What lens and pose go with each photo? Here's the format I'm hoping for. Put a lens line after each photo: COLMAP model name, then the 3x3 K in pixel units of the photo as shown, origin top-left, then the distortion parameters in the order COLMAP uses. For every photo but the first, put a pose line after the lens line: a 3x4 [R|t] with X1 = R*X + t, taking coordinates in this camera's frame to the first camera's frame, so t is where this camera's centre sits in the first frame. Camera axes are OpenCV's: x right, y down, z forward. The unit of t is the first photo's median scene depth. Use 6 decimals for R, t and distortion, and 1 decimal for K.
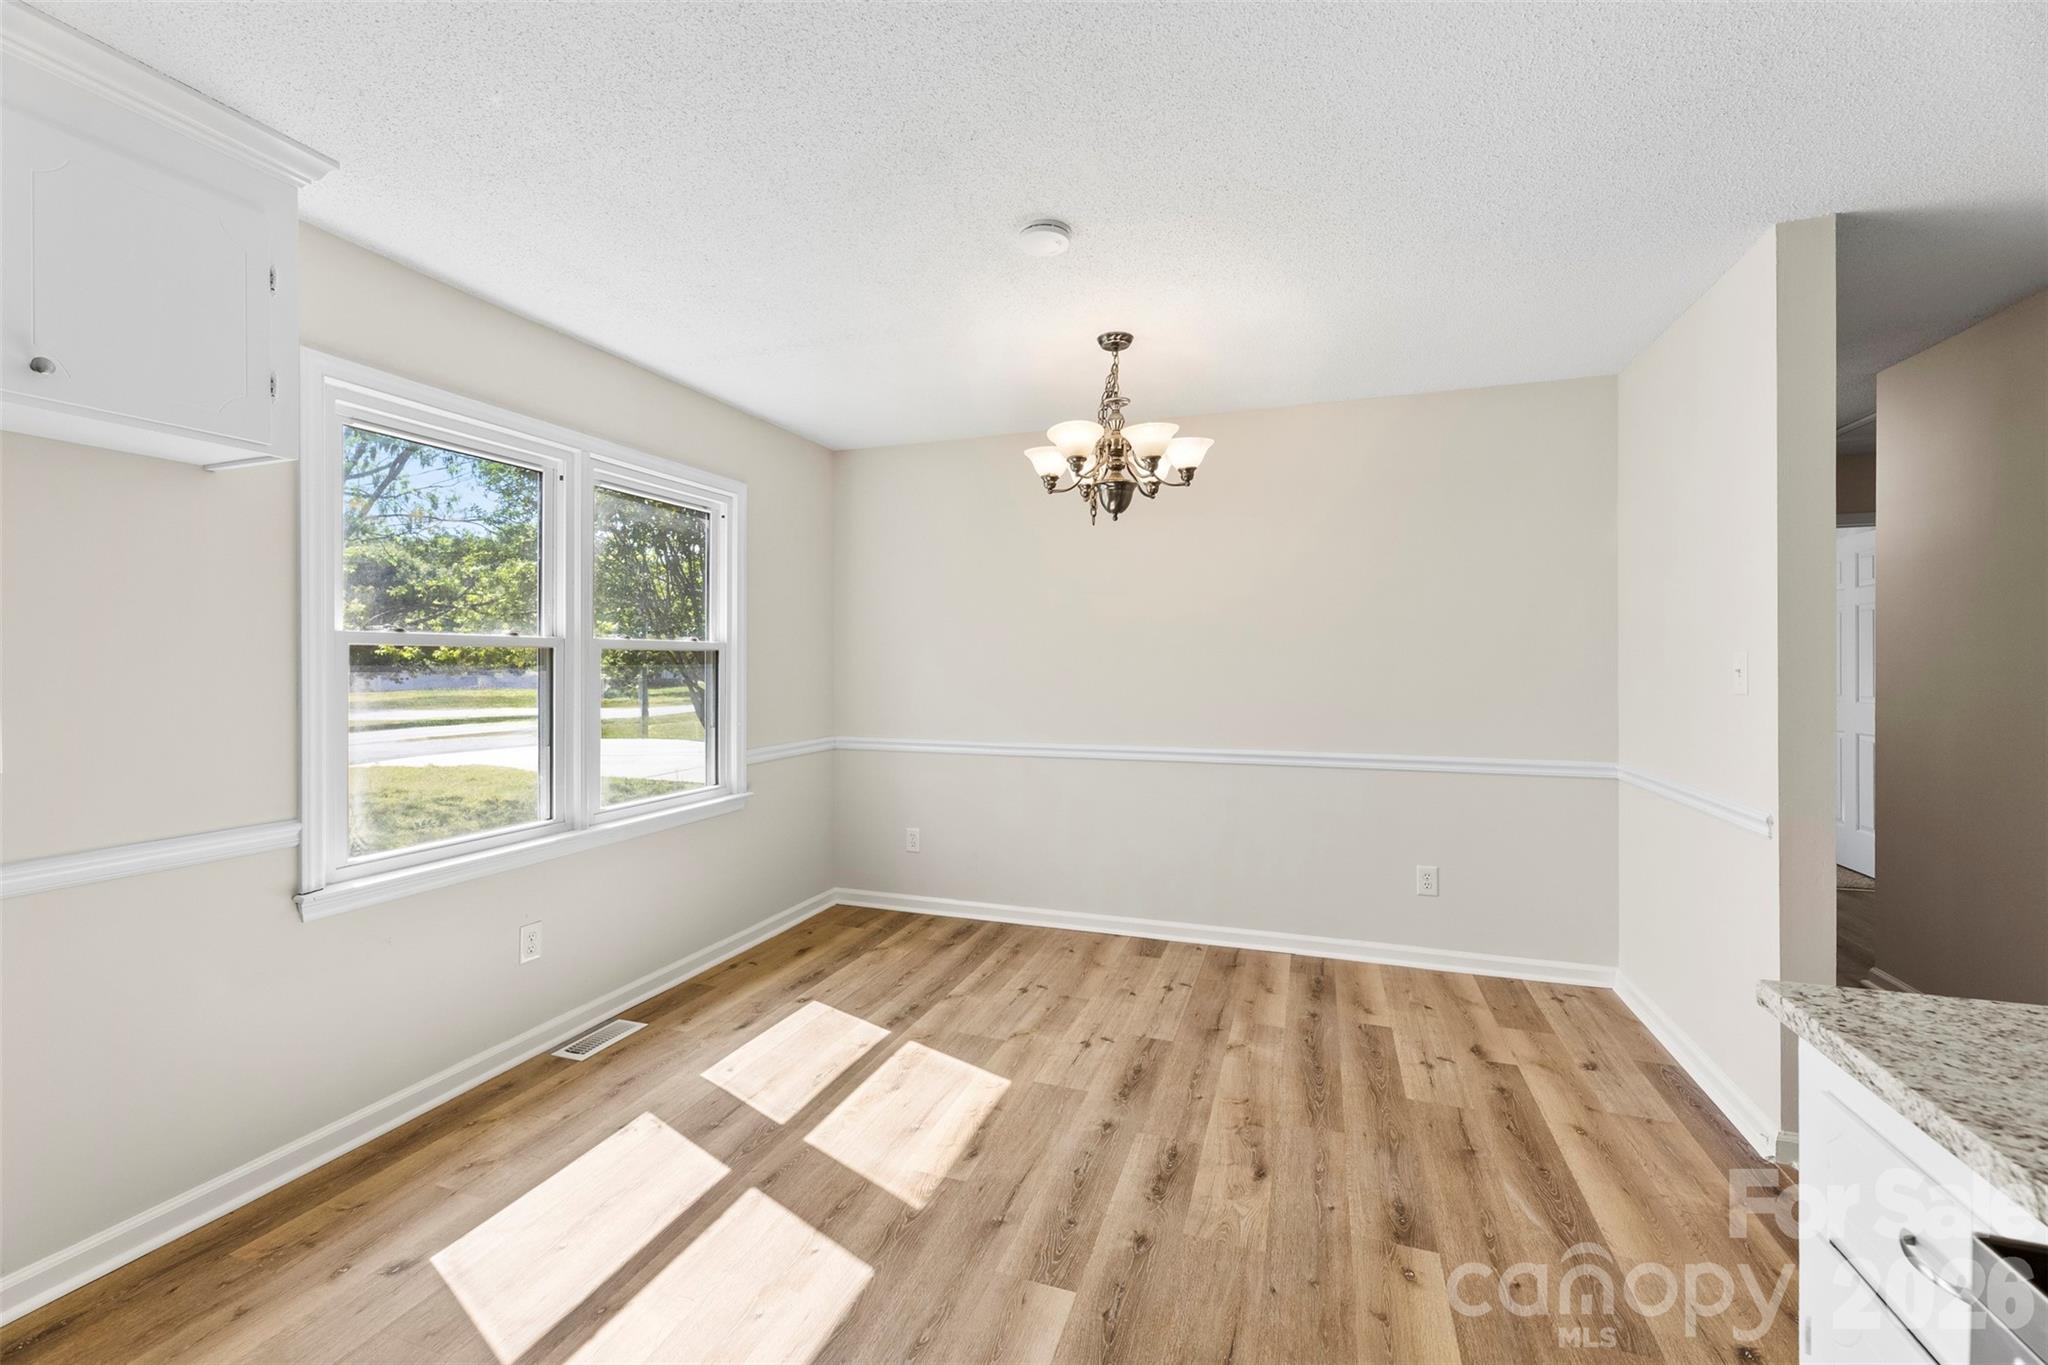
lens RADIAL K [[839.8, 0, 1024.7], [0, 839.8, 662.6], [0, 0, 1]] dist [0.000376, -0.000003]
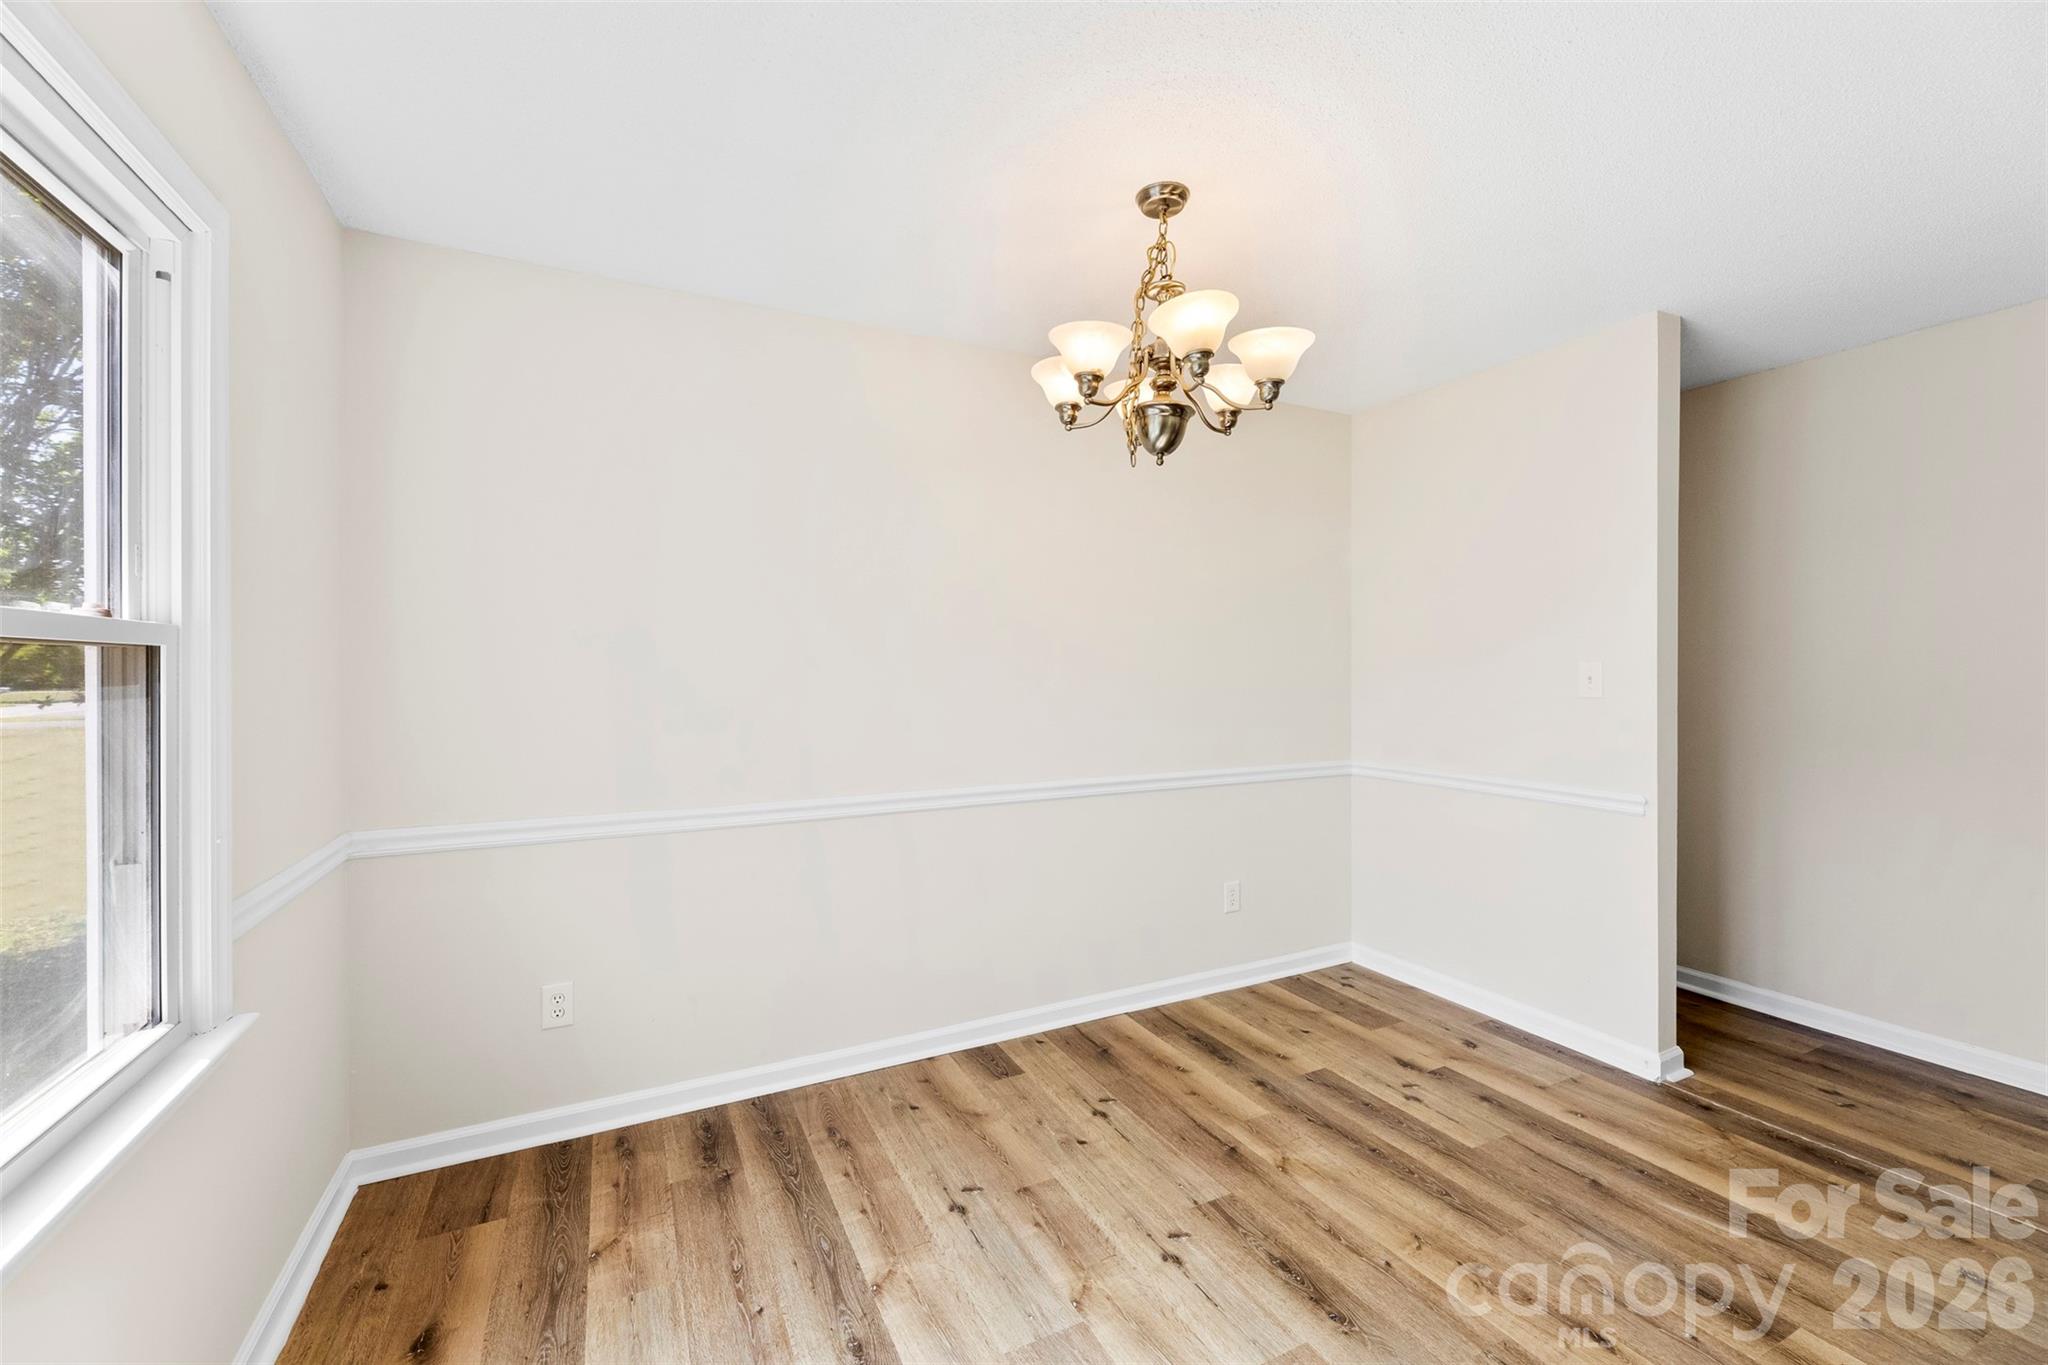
lens RADIAL K [[832.1, 0, 1023.6], [0, 832.1, 671.8], [0, 0, 1]] dist [-0.001237, -0.000231]
pose [[0.693992, -0.005229, 0.719963, -0.409950], [0.002717, 0.999986, 0.004643, -0.005030], [-0.719977, -0.001266, 0.693997, 0.553489]]
